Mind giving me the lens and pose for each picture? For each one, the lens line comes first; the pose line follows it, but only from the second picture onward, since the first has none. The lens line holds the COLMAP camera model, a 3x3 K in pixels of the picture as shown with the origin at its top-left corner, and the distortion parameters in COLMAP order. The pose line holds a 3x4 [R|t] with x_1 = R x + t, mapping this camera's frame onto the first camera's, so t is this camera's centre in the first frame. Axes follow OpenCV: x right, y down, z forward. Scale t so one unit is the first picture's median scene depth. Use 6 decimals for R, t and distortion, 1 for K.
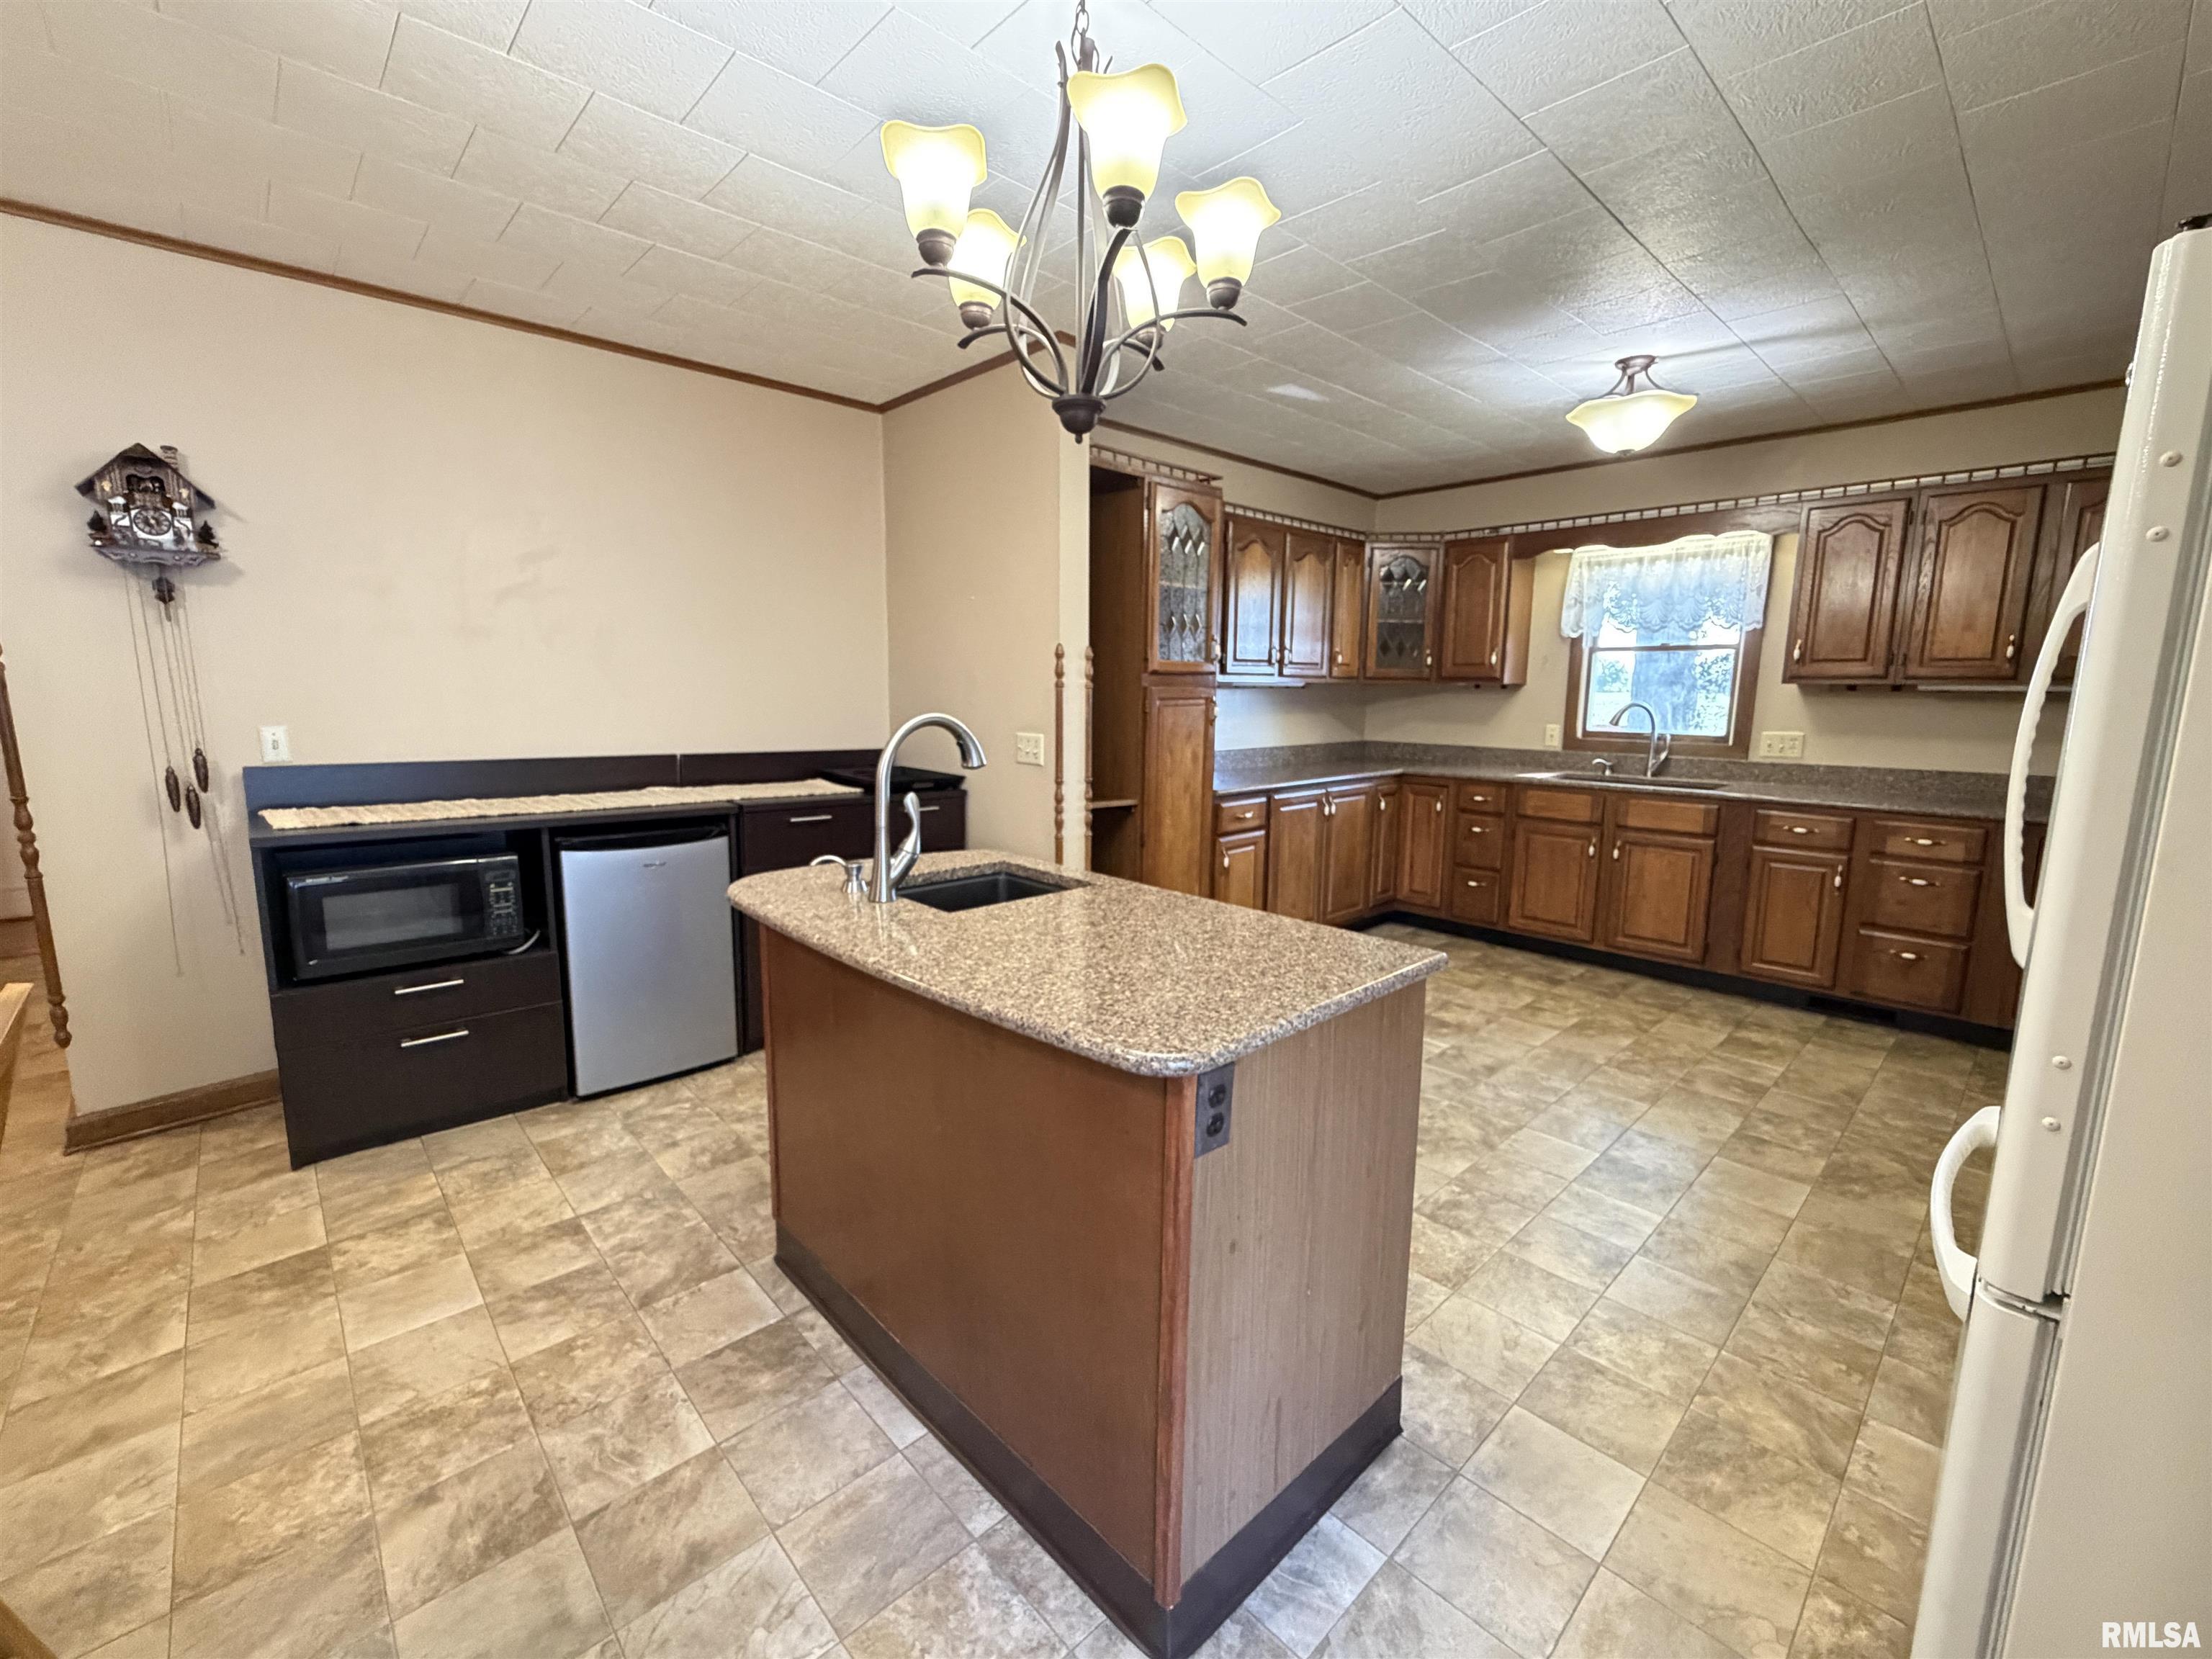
lens RADIAL K [[912.4, 0, 1109.4], [0, 912.4, 826.9], [0, 0, 1]] dist [0.003673, -0.001463]
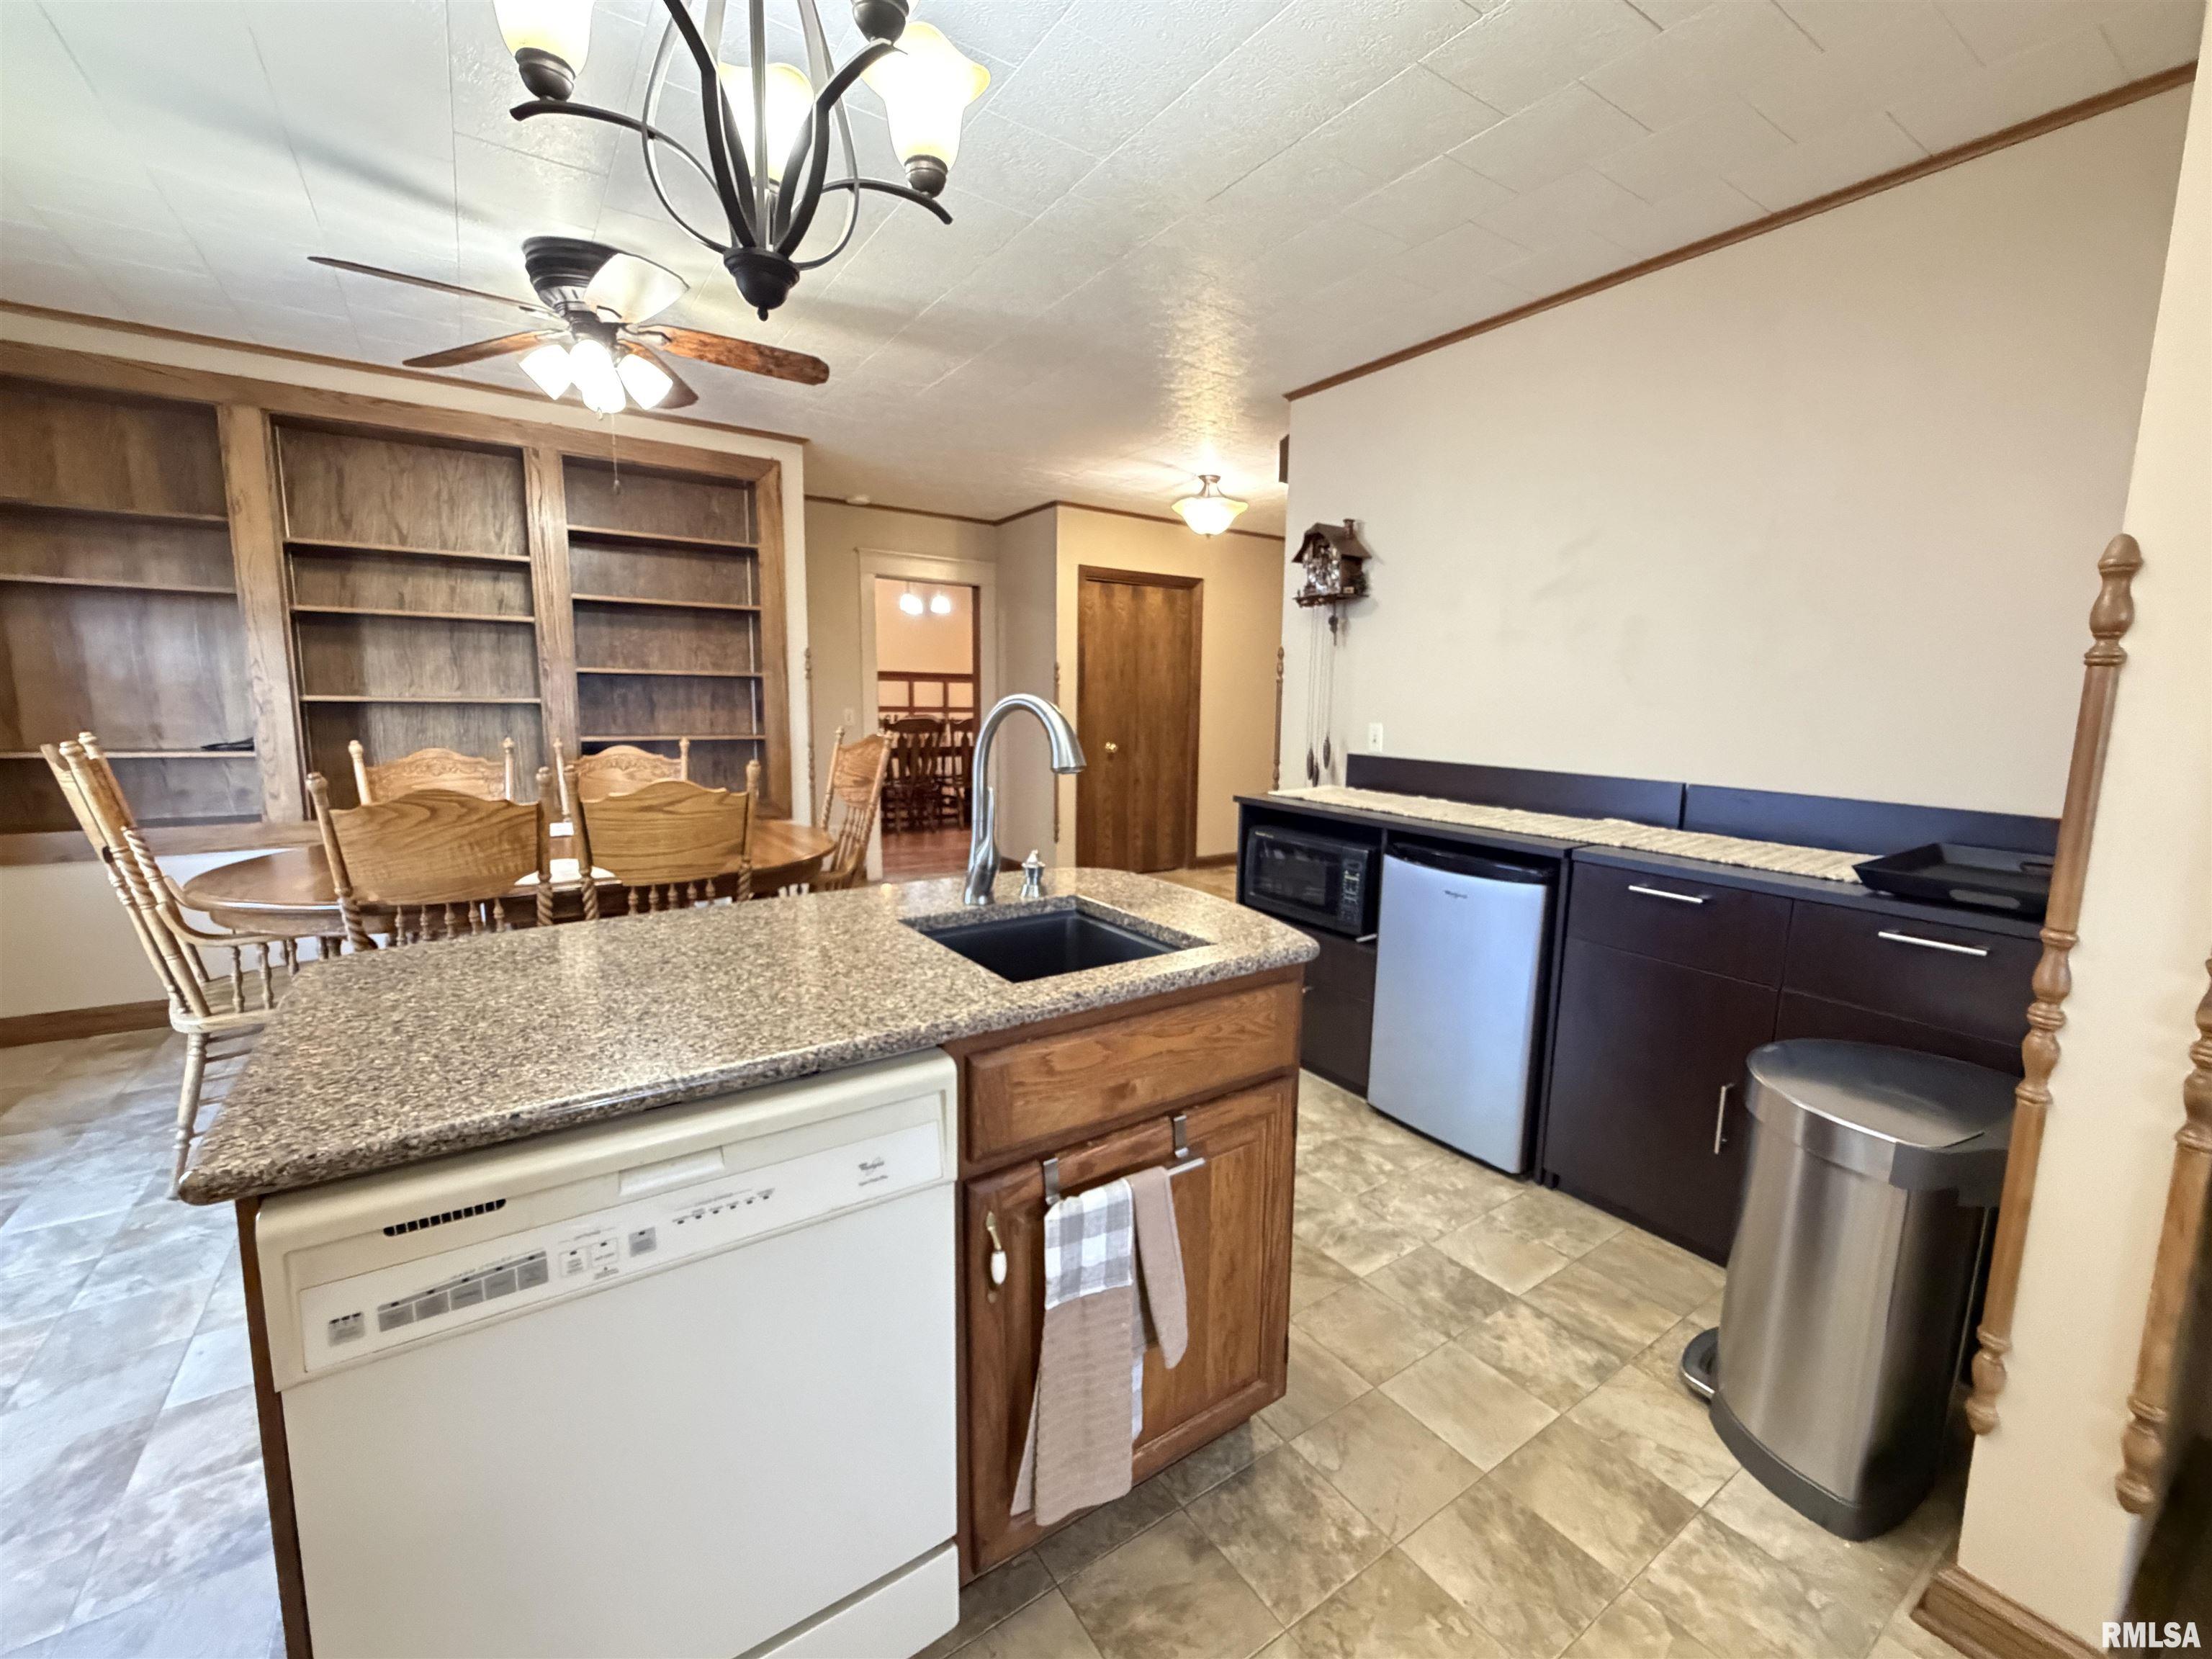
lens RADIAL K [[912.4, 0, 1102.3], [0, 912.4, 828.1], [0, 0, 1]] dist [0.003673, -0.001463]
pose [[-0.159342, 0.127726, -0.978926, 0.278787], [-0.168436, 0.973539, 0.154440, -0.069442], [0.972748, 0.189495, -0.133612, 0.569013]]
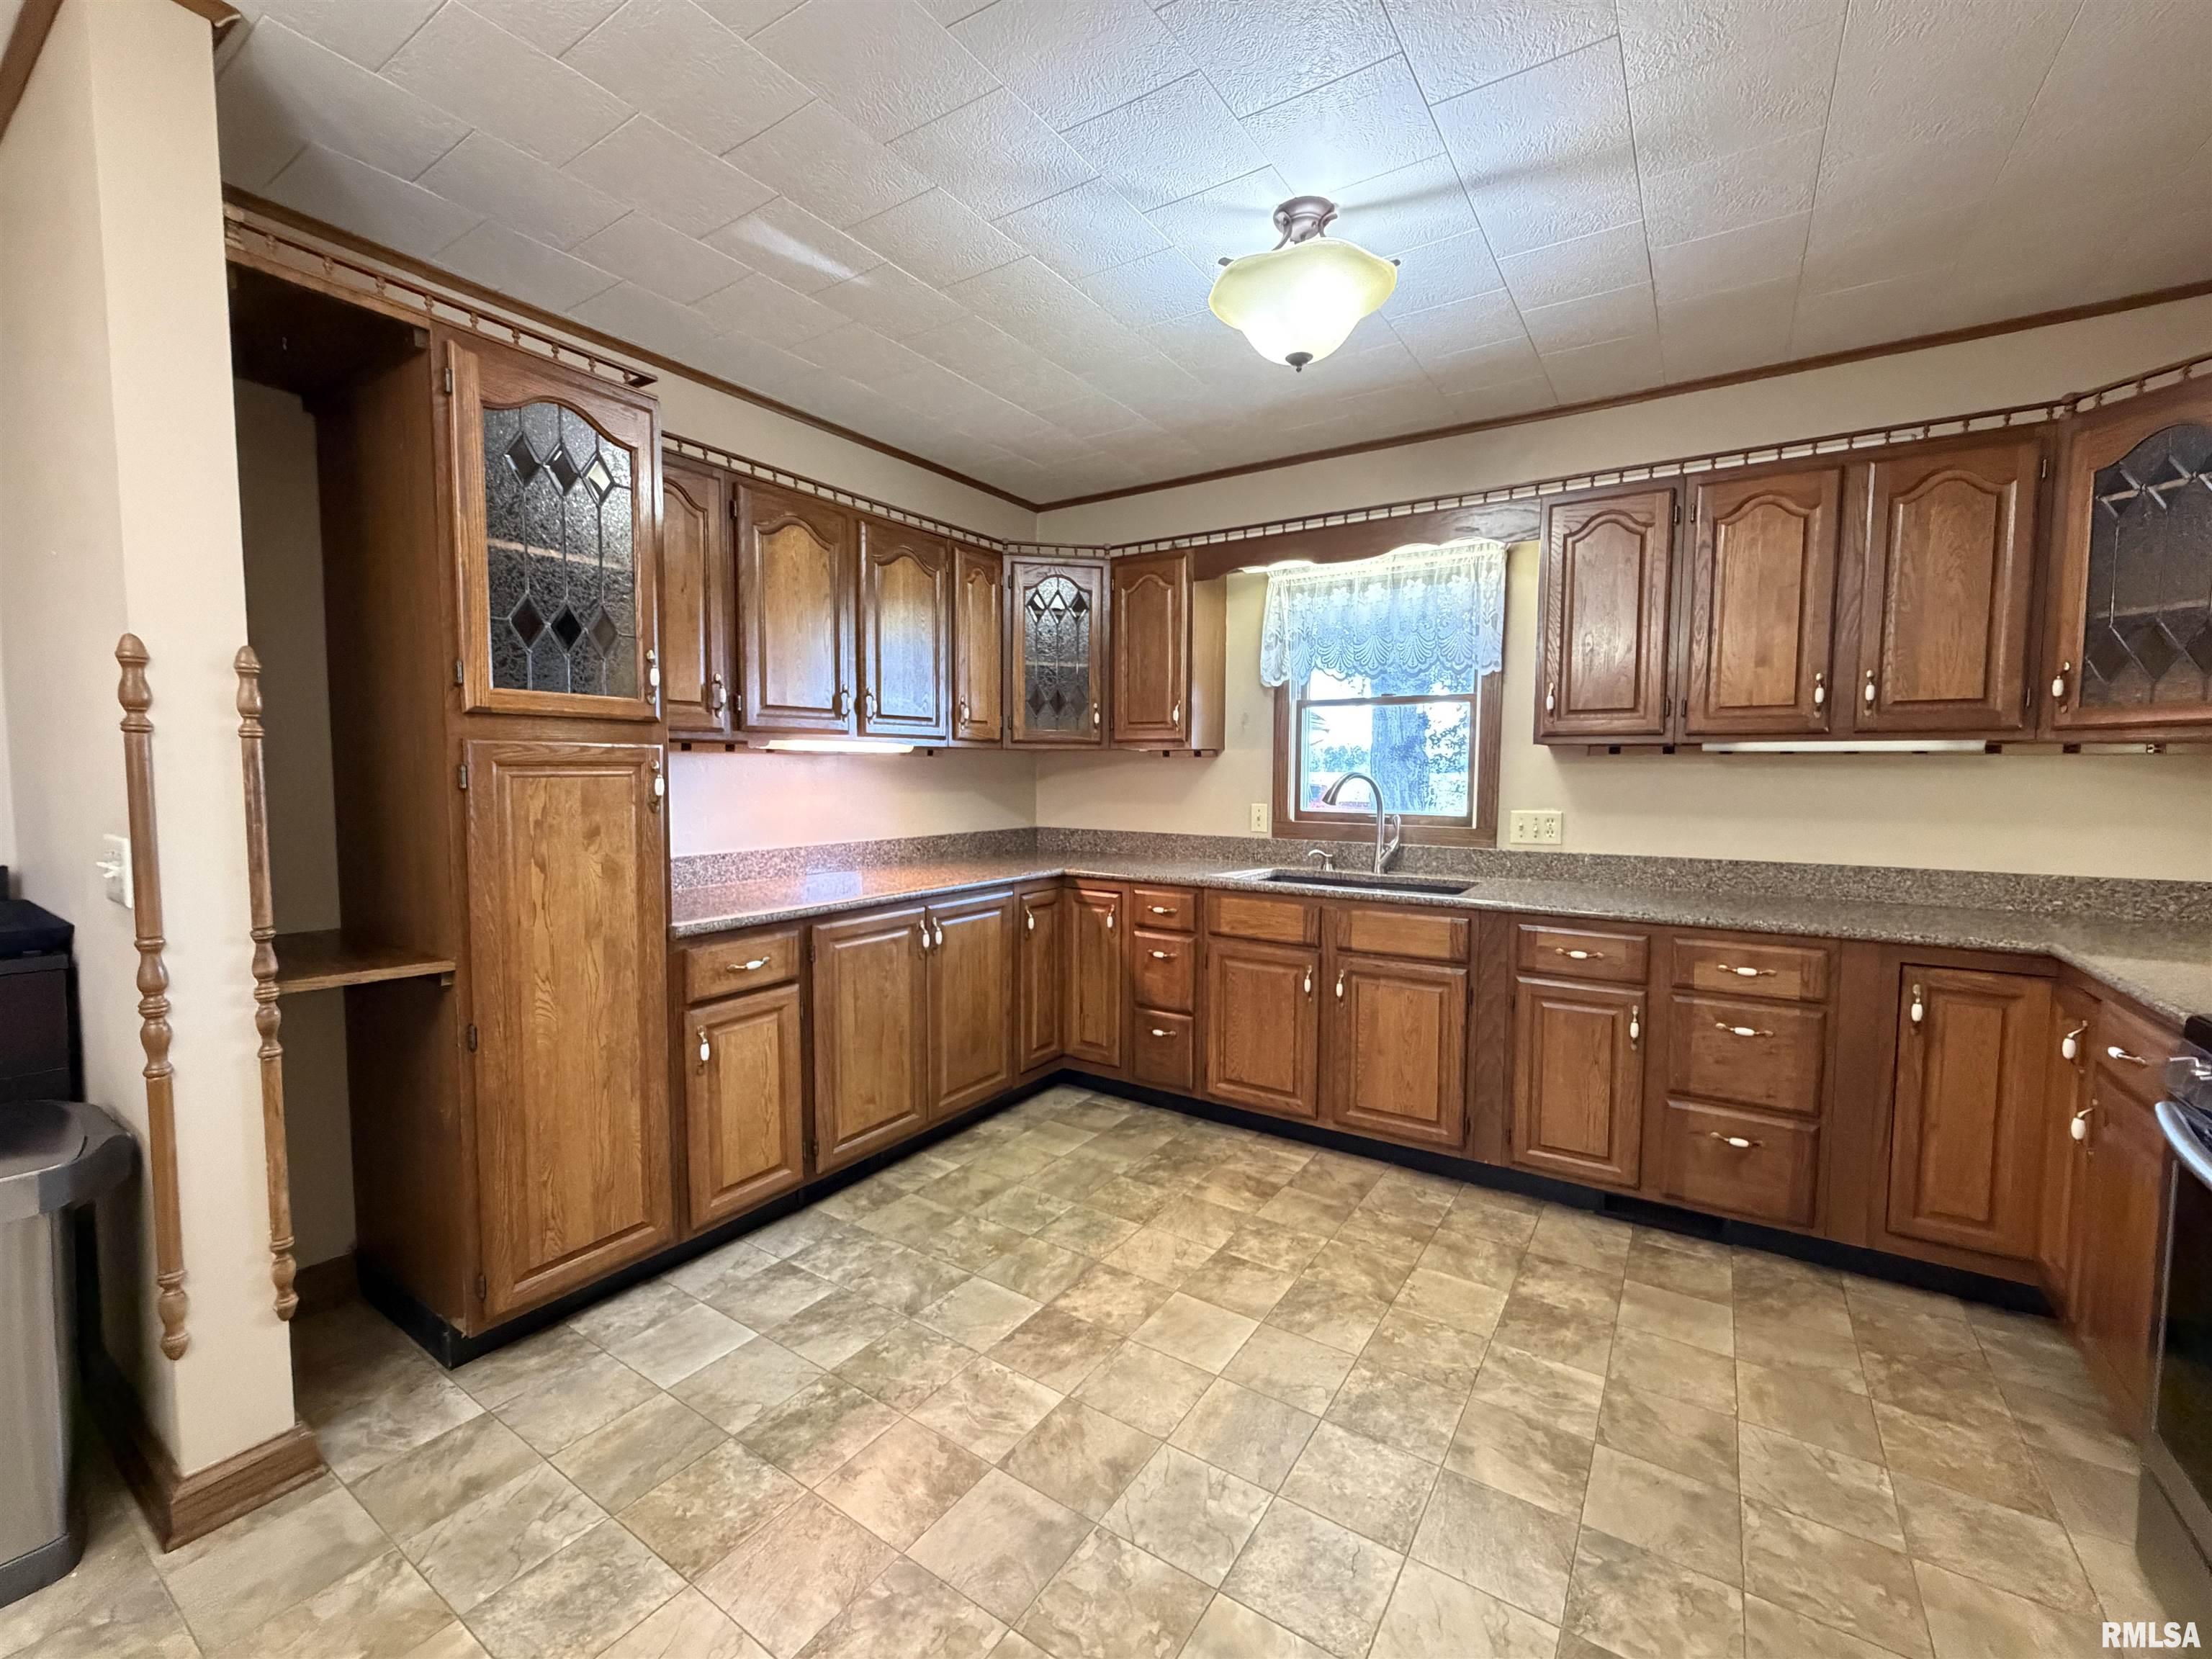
lens RADIAL K [[912.4, 0, 1106.5], [0, 912.4, 832.1], [0, 0, 1]] dist [0.003673, -0.001463]
pose [[0.974031, -0.018639, 0.225645, 0.245384], [0.037391, 0.996164, -0.079117, -0.043204], [-0.223305, 0.085500, 0.970992, 0.384288]]
